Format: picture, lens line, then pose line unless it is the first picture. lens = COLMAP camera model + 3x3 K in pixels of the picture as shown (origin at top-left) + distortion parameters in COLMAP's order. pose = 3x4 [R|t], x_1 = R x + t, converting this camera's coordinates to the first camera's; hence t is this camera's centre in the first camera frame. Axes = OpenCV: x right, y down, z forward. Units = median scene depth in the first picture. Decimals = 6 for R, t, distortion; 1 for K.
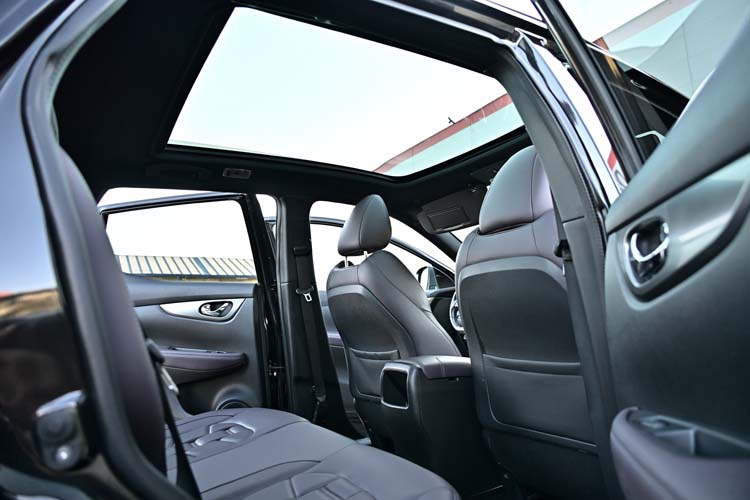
lens RADIAL K [[487.8, 0, 375.0], [0, 487.8, 250.0], [0, 0, 1]] dist [-0.003143, 0.000825]
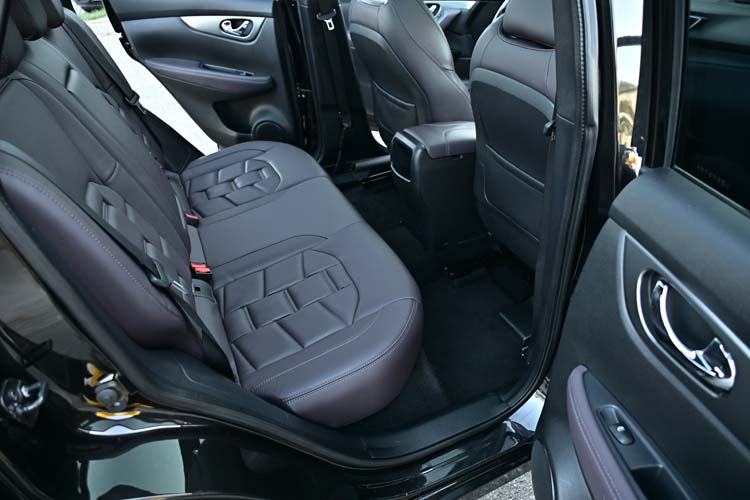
lens RADIAL K [[487.8, 0, 375.0], [0, 487.8, 250.0], [0, 0, 1]] dist [-0.003143, 0.000825]
pose [[0.992341, 0.090666, -0.083897, 0.064609], [-0.010031, 0.736081, 0.676819, -0.216283], [0.123119, -0.670794, 0.731353, 0.043364]]
